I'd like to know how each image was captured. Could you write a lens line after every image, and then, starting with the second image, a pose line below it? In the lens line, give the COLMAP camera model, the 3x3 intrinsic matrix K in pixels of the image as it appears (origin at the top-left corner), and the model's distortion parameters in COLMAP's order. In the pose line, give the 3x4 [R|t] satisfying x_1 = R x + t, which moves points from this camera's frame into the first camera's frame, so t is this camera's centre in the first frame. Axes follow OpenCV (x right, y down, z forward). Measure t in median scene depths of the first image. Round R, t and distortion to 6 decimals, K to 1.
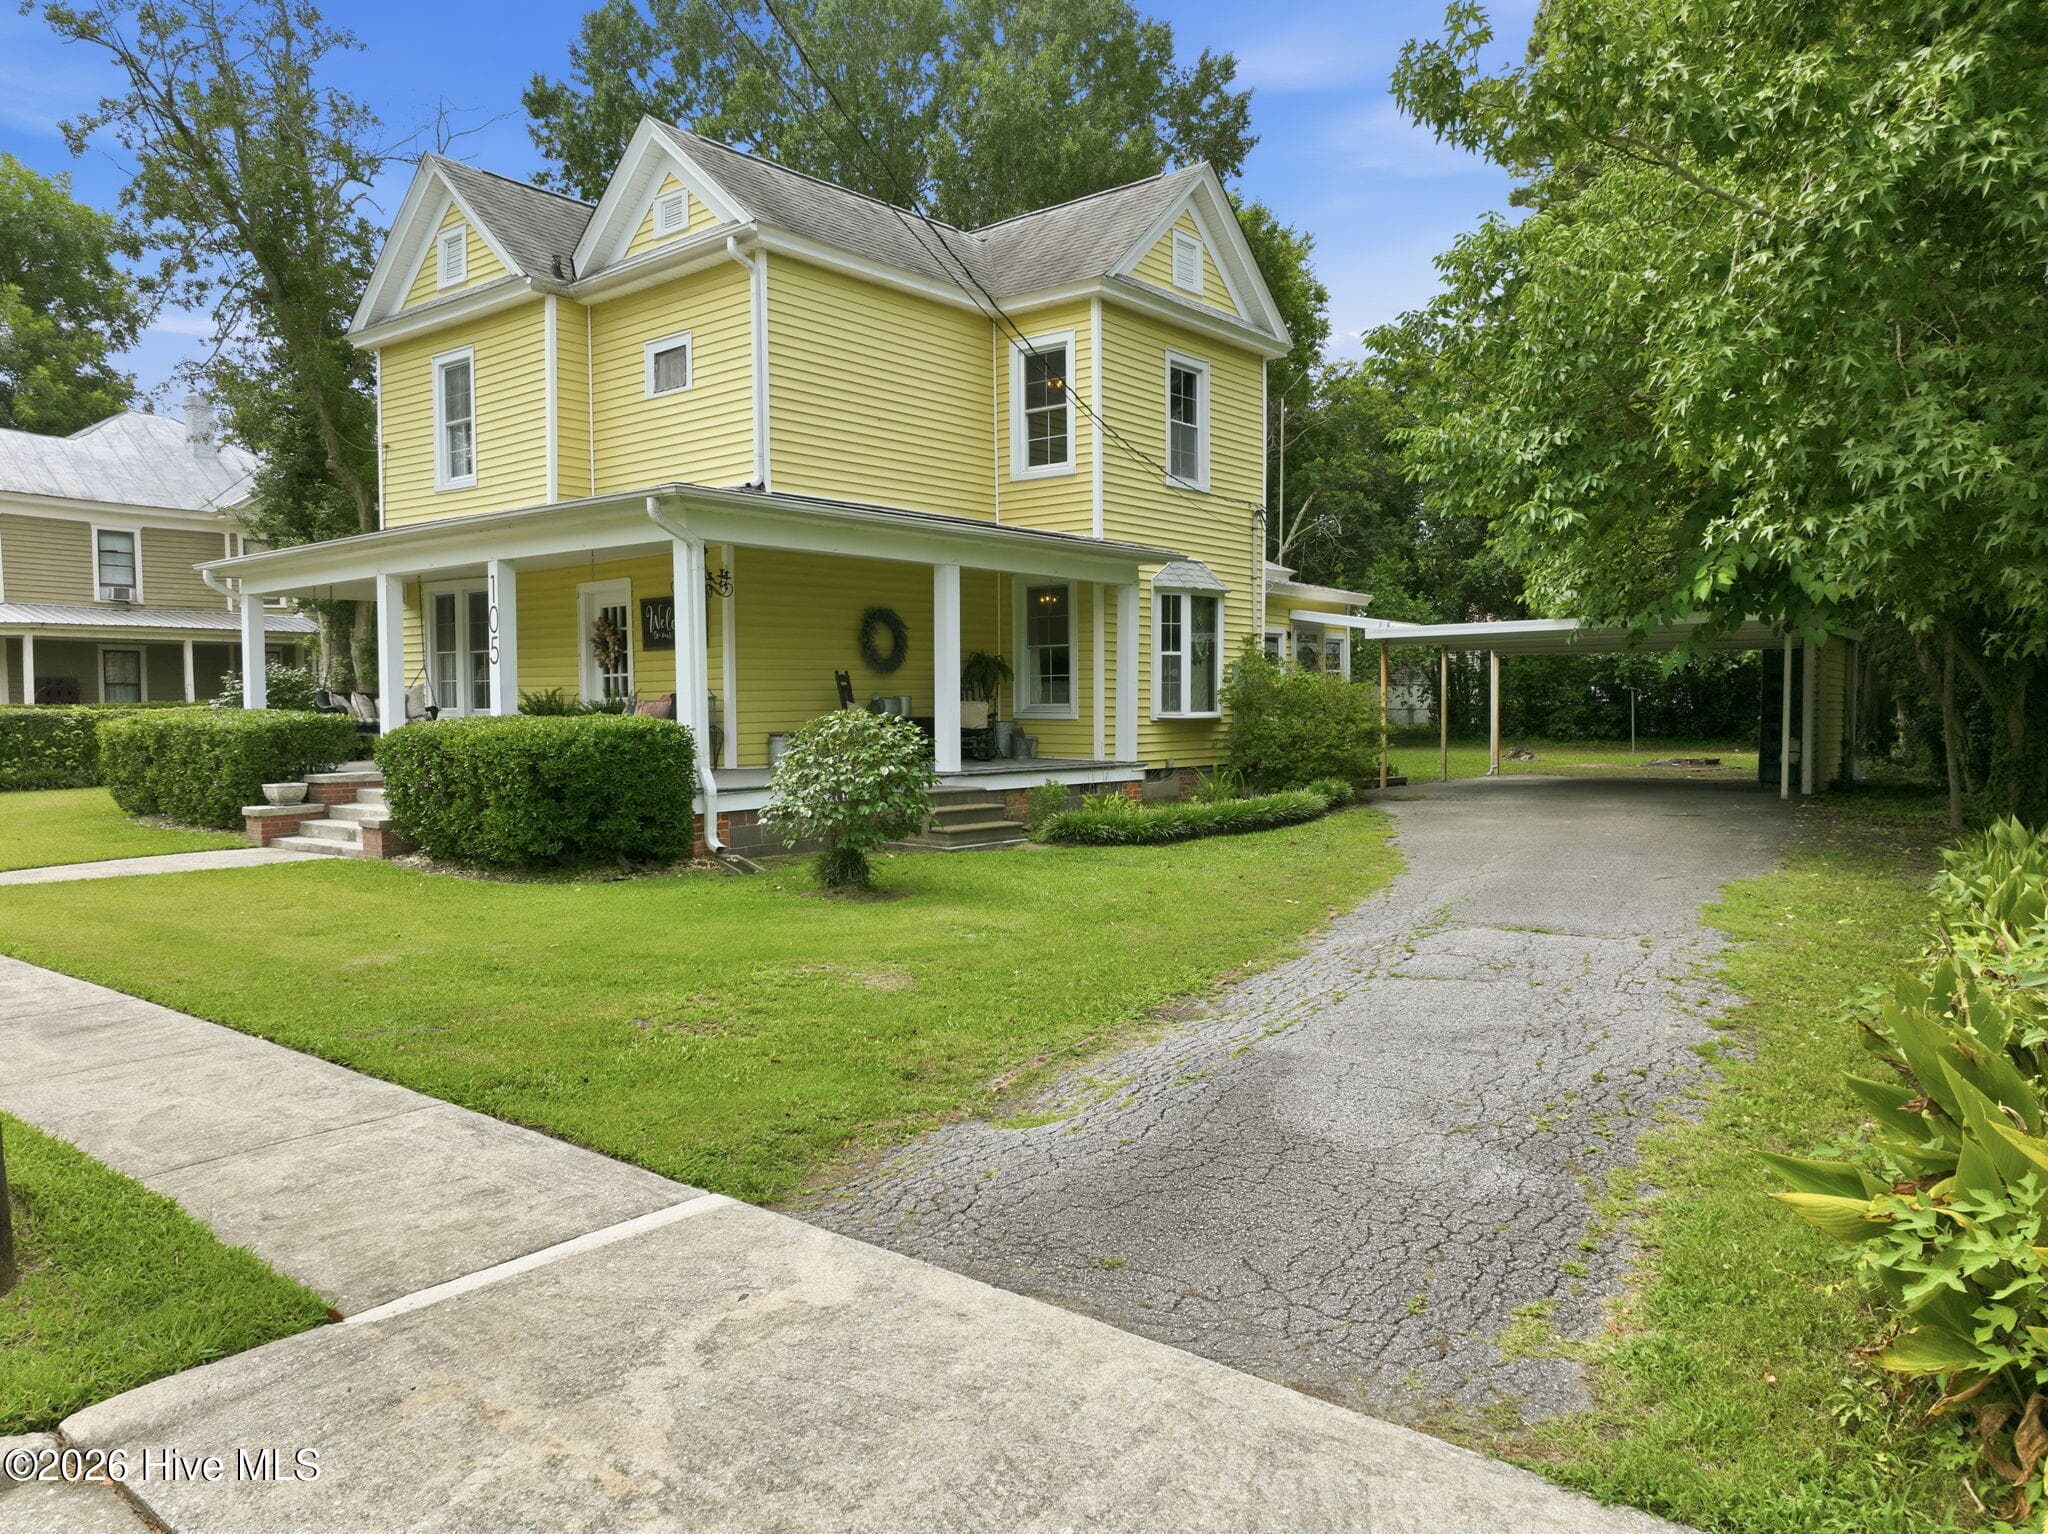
lens RADIAL K [[1433.9, 0, 1024.6], [0, 1433.9, 769.8], [0, 0, 1]] dist [0.000586, 0.000080]
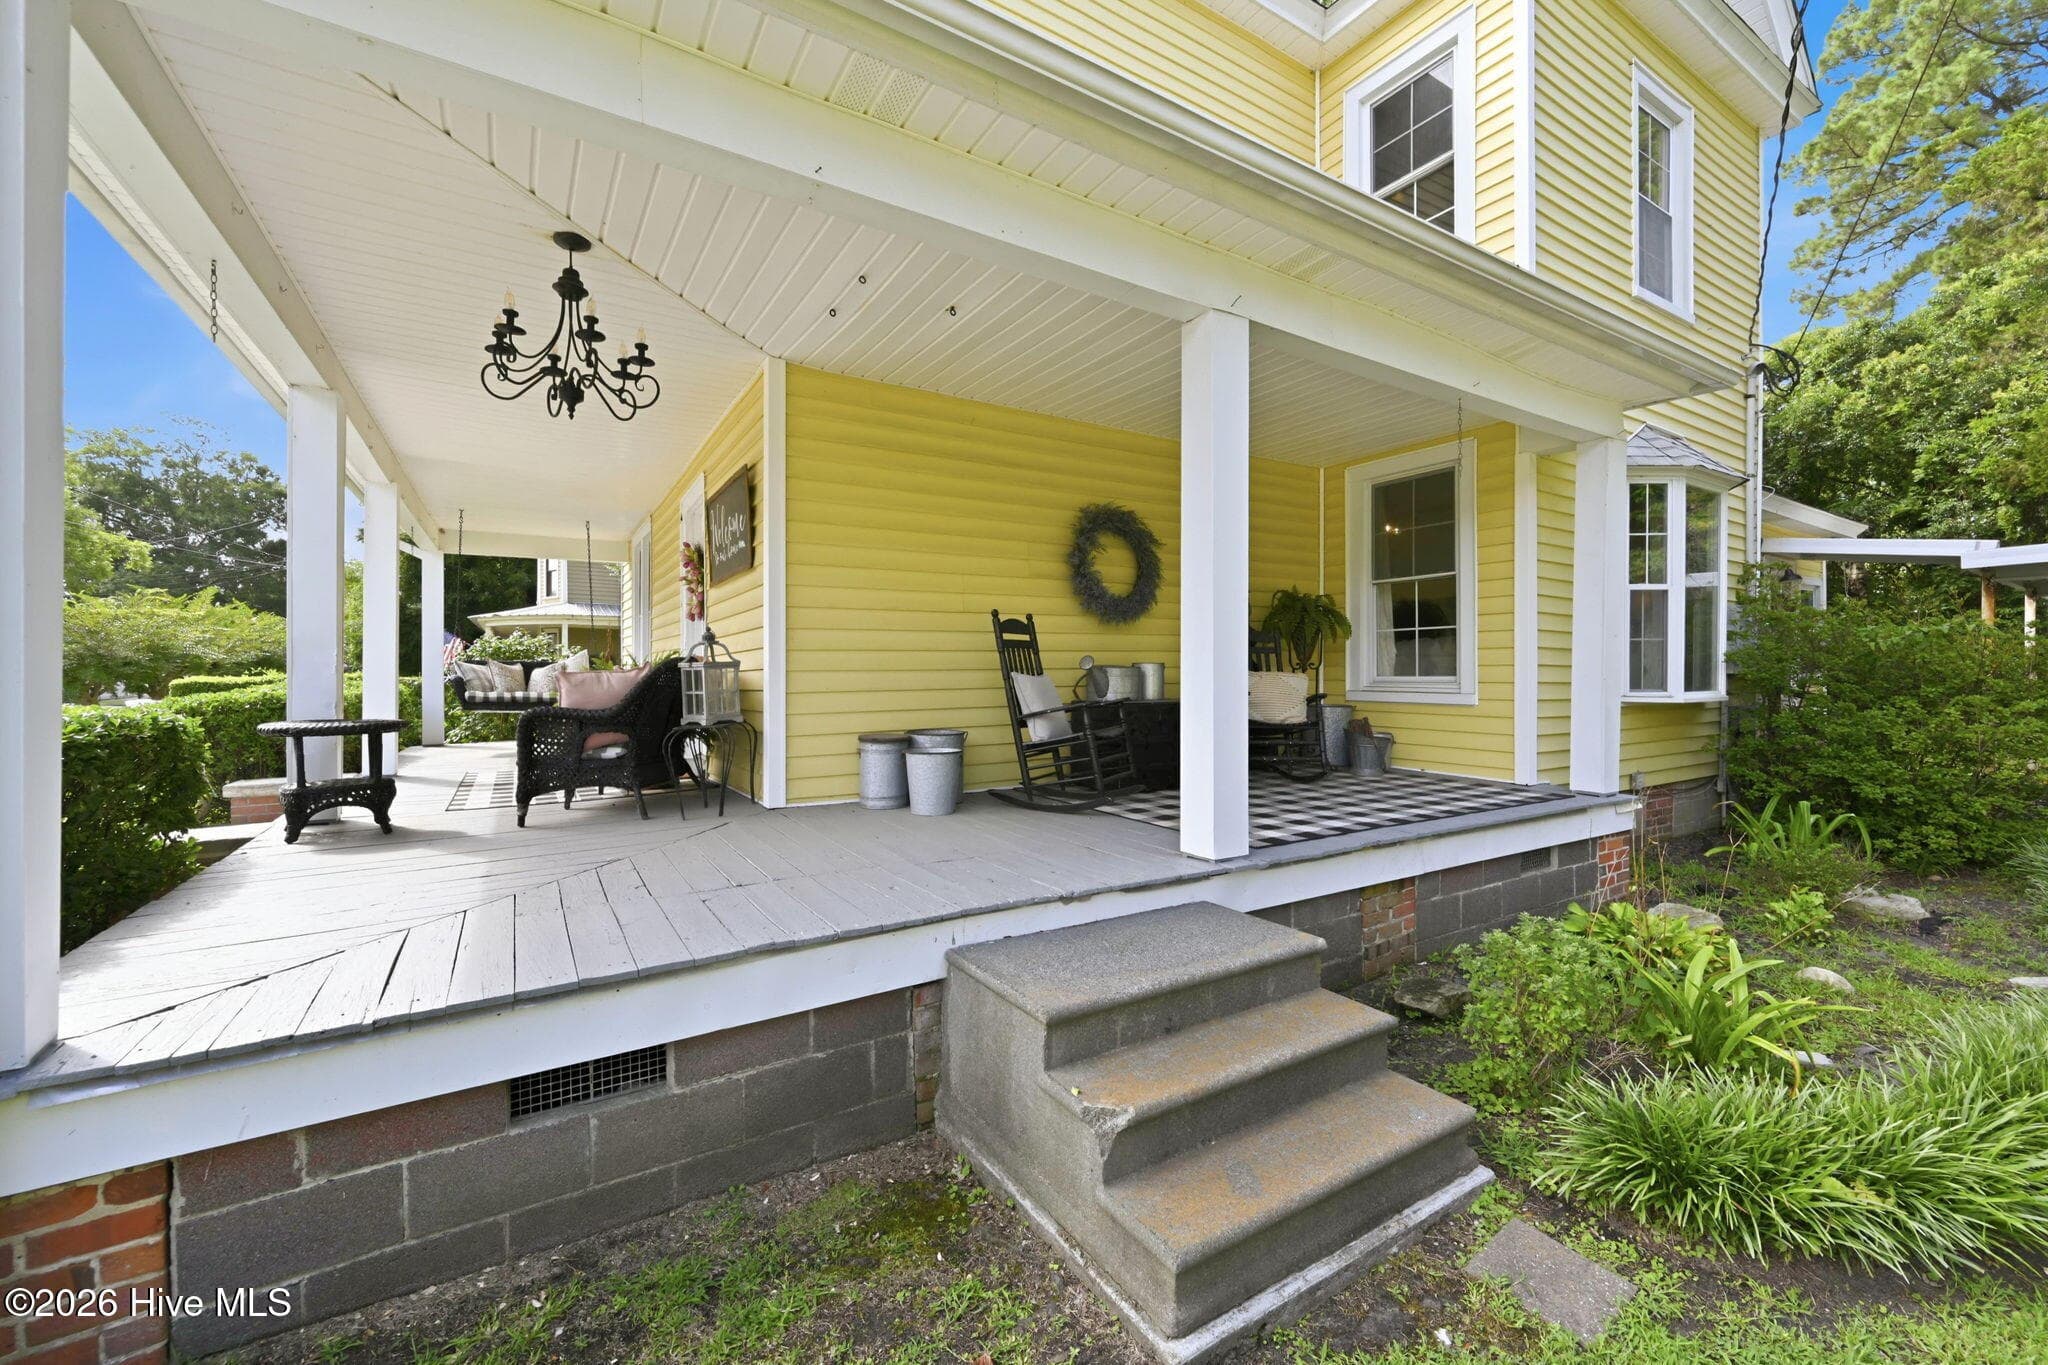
lens RADIAL K [[821.2, 0, 1018.1], [0, 821.2, 672.3], [0, 0, 1]] dist [0.014208, 0.000033]
pose [[0.946593, 0.008358, -0.322322, -0.027268], [-0.020958, 0.999145, -0.035642, -0.032969], [0.321748, 0.040493, 0.945959, 0.640816]]
